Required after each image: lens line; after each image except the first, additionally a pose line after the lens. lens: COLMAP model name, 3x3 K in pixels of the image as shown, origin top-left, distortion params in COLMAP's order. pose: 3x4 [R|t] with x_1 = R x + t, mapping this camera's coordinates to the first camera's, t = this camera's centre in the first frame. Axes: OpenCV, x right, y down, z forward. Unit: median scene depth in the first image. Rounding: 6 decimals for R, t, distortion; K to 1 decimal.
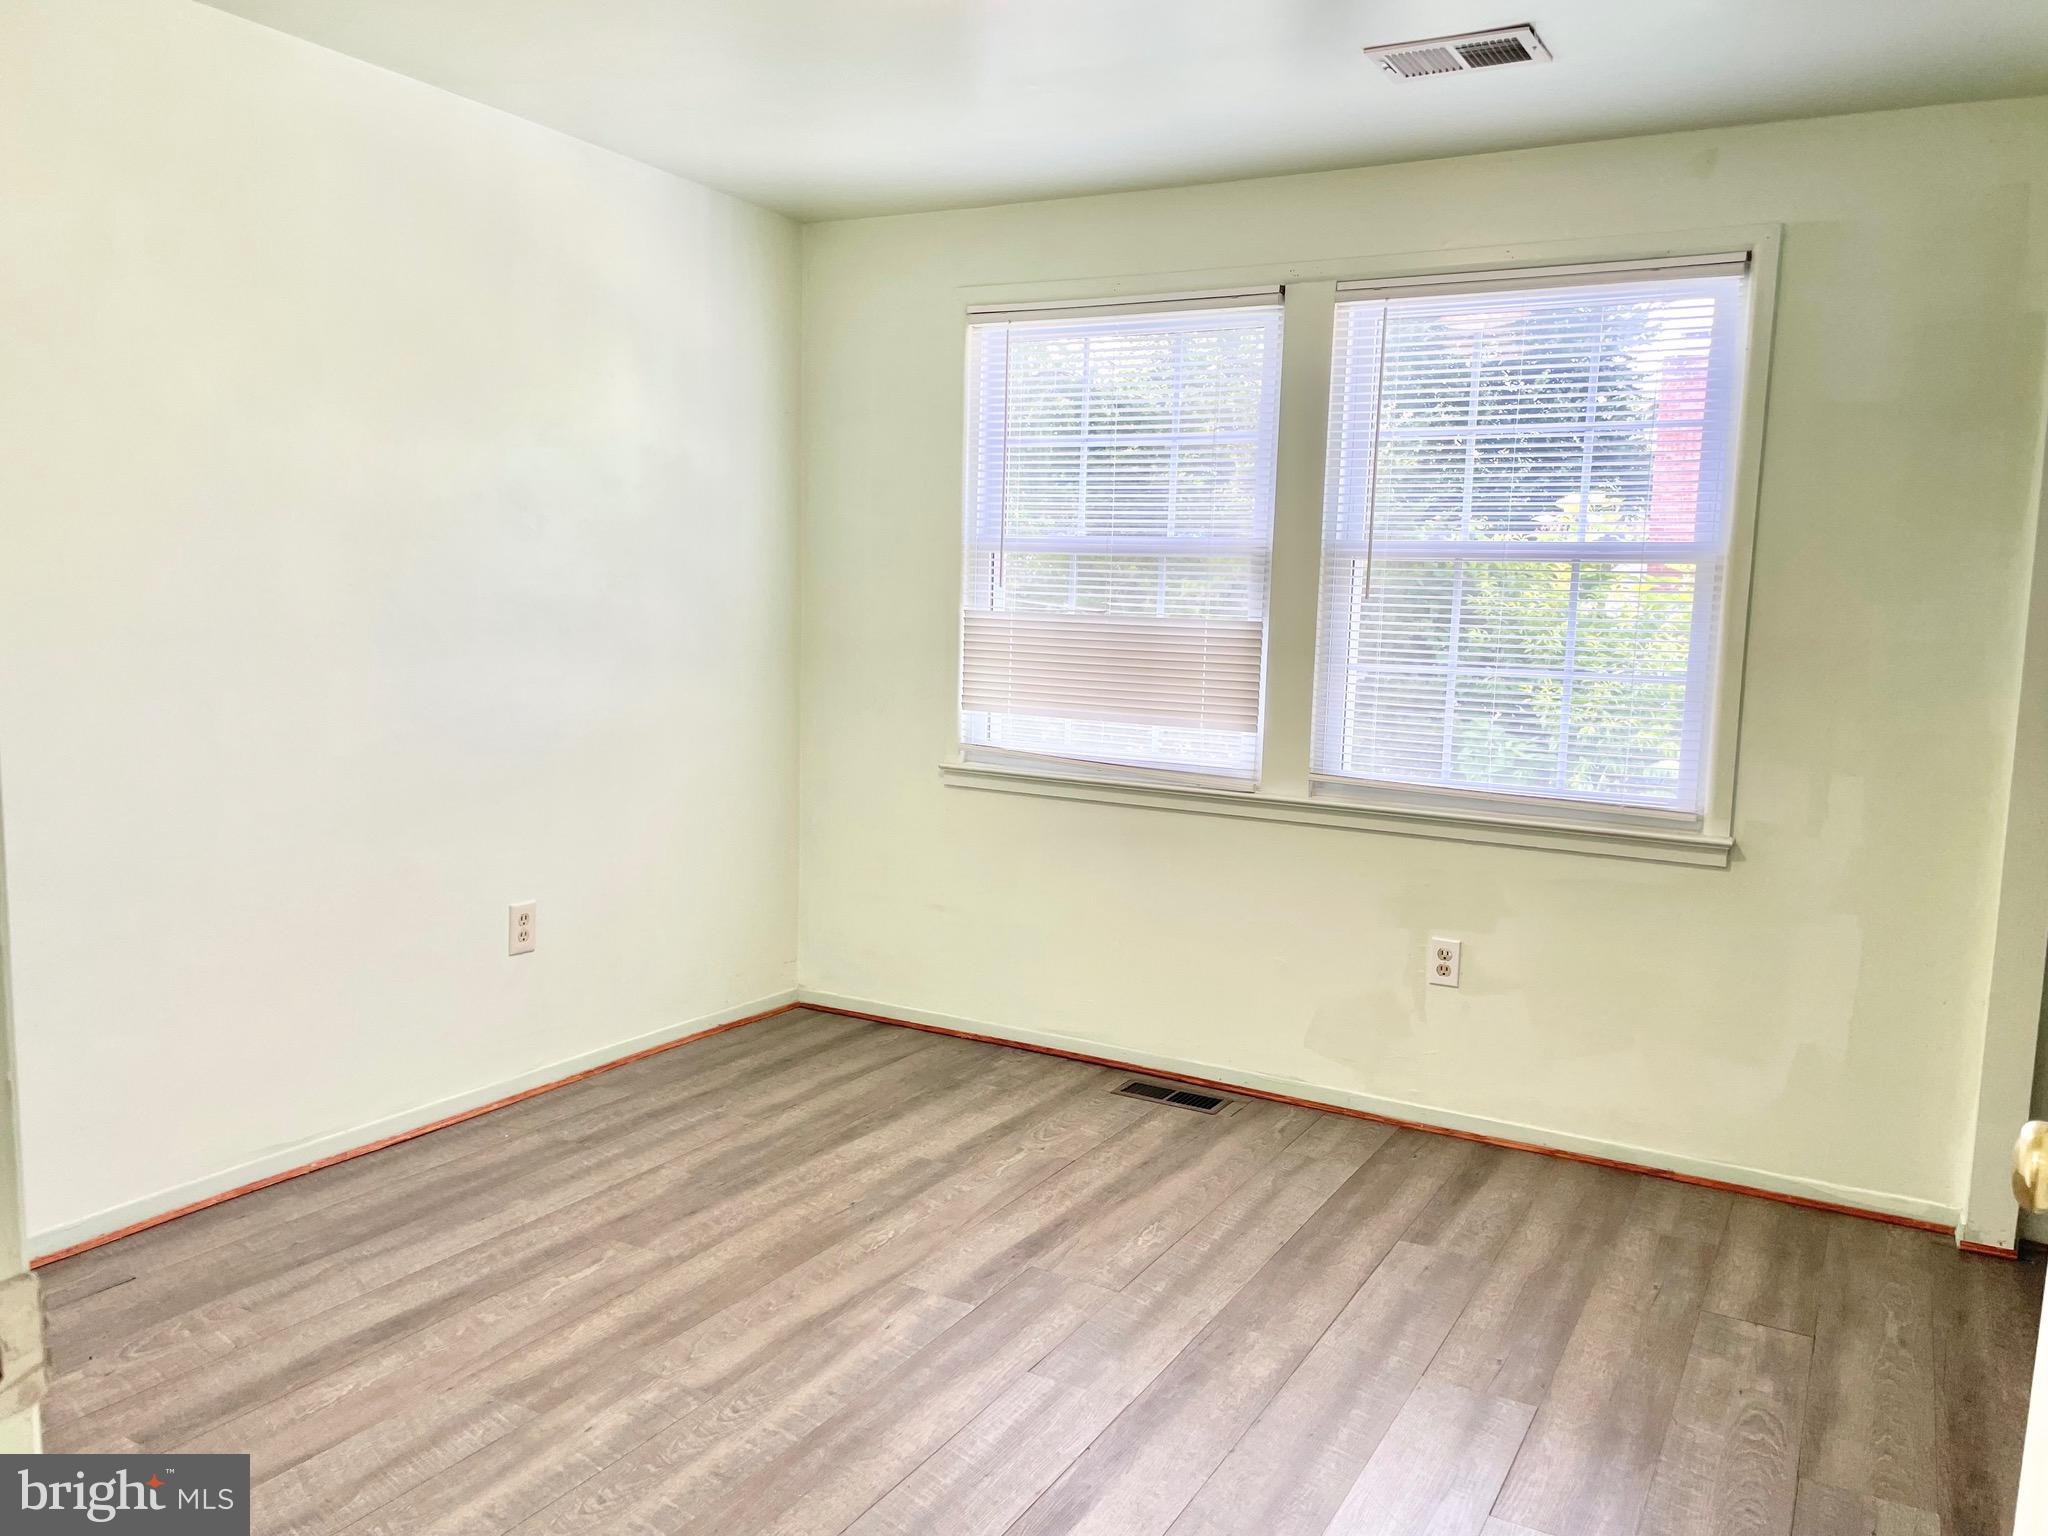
lens RADIAL K [[1529.9, 0, 1033.3], [0, 1529.9, 768.2], [0, 0, 1]] dist [0.092795, -0.119496]
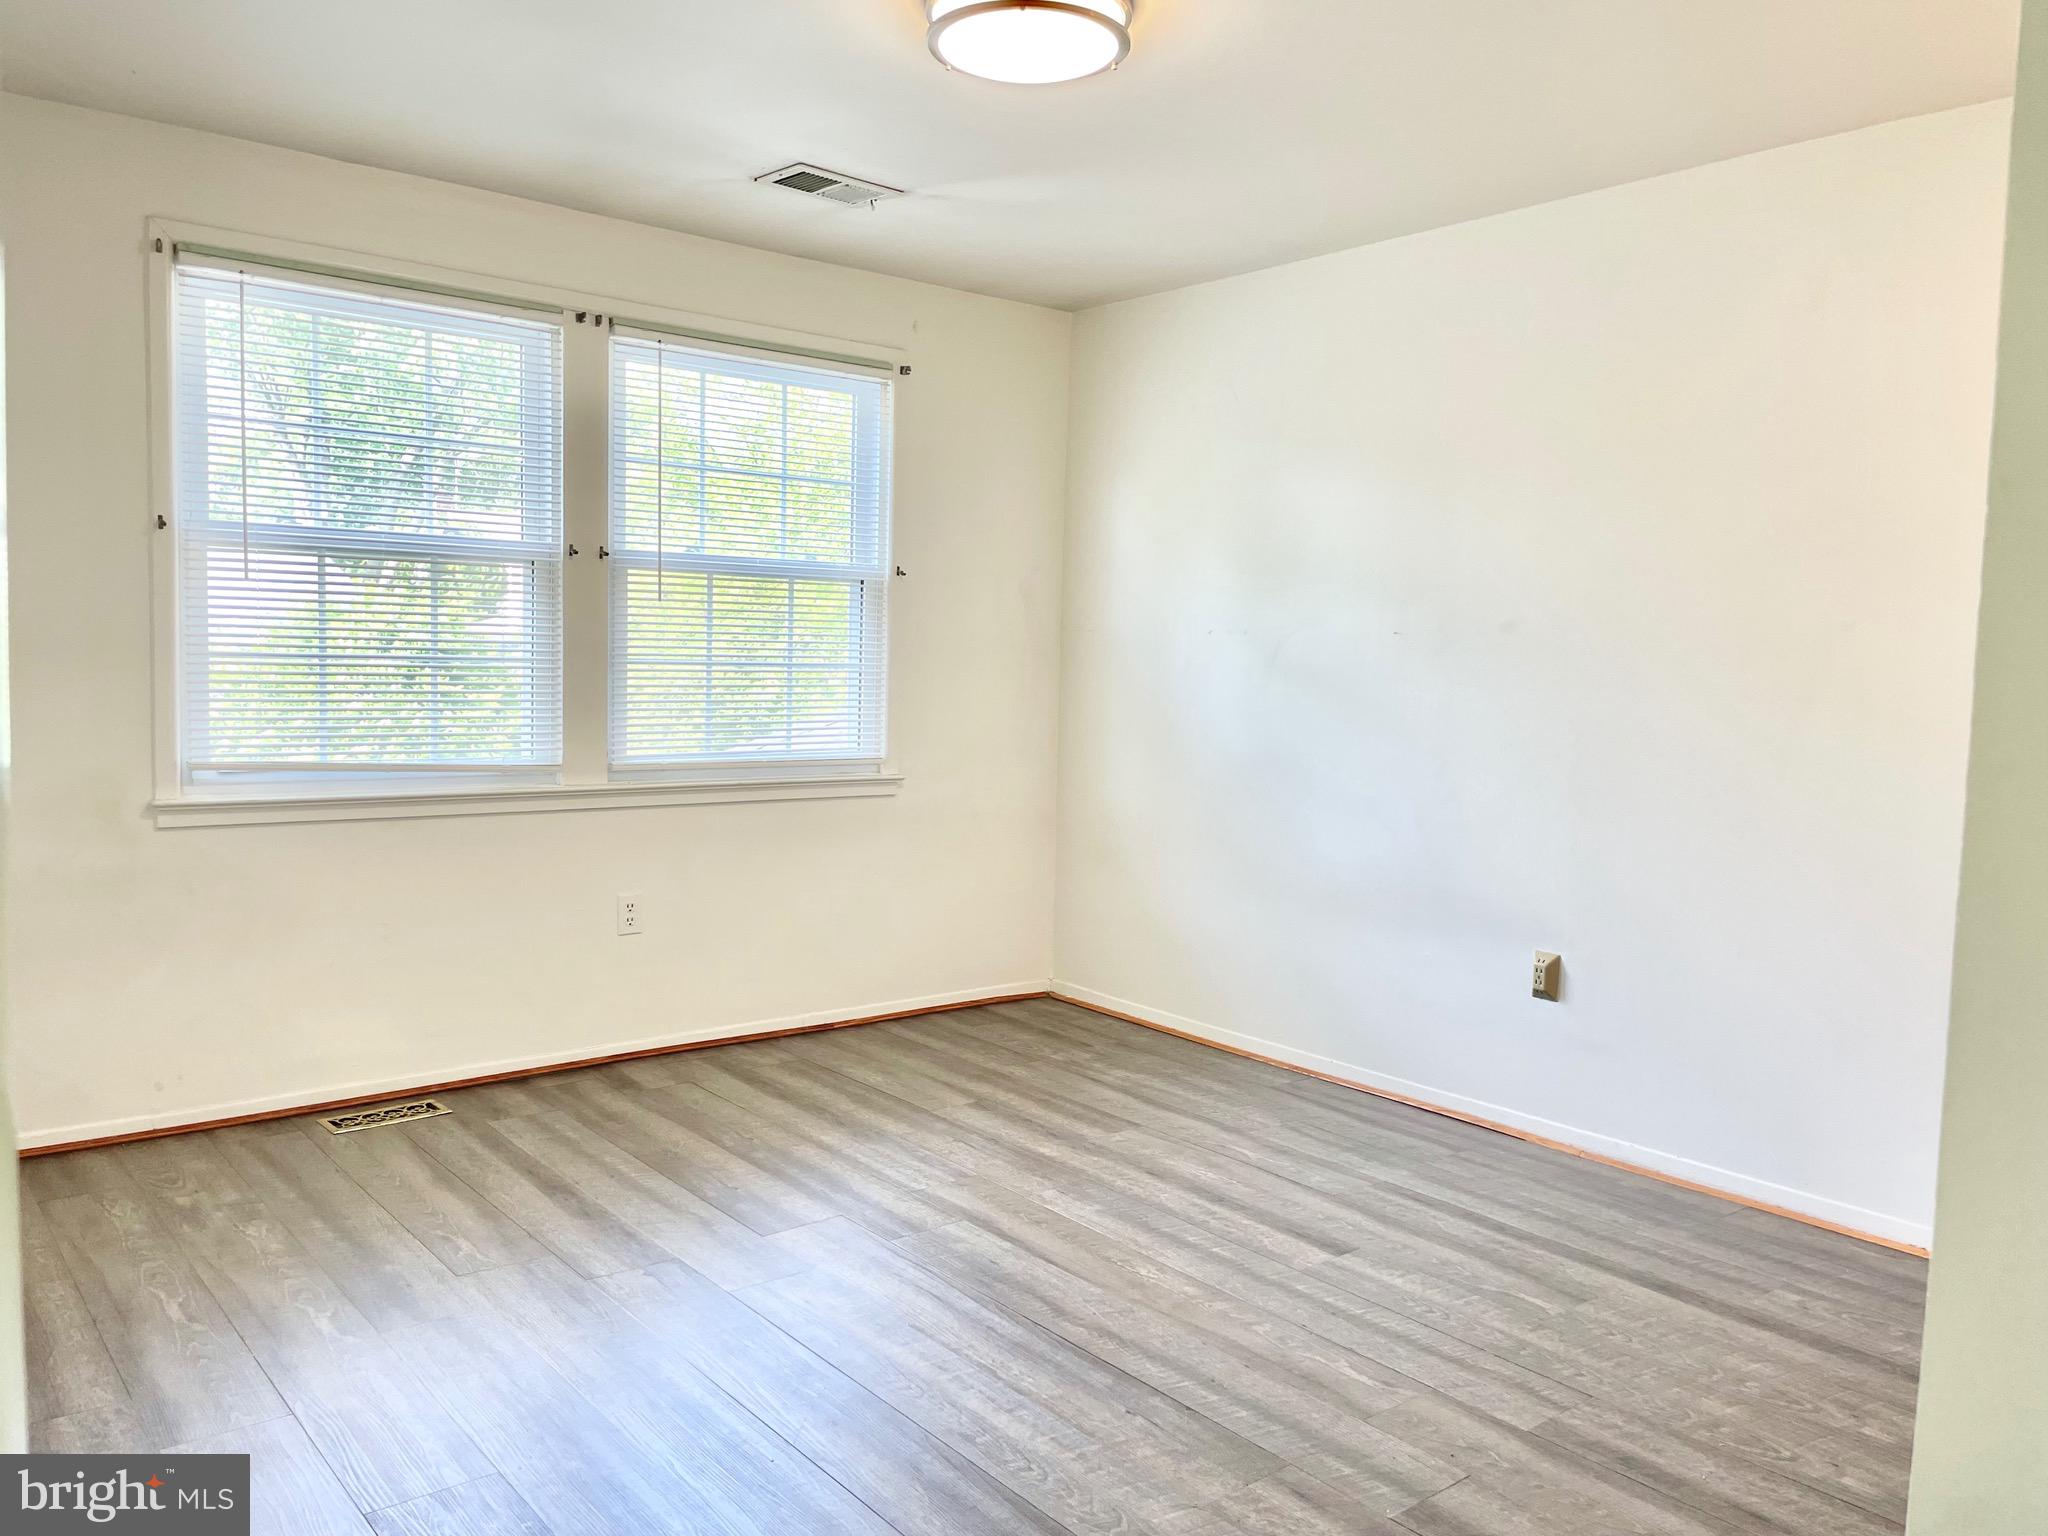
lens RADIAL K [[1556.2, 0, 1024.0], [0, 1556.2, 768.0], [0, 0, 1]] dist [0.098233, -0.136302]
pose [[0.367884, -0.090989, 0.925409, -0.938562], [0.091663, 0.993902, 0.061284, -0.041949], [-0.925343, 0.062280, 0.373981, 0.384358]]
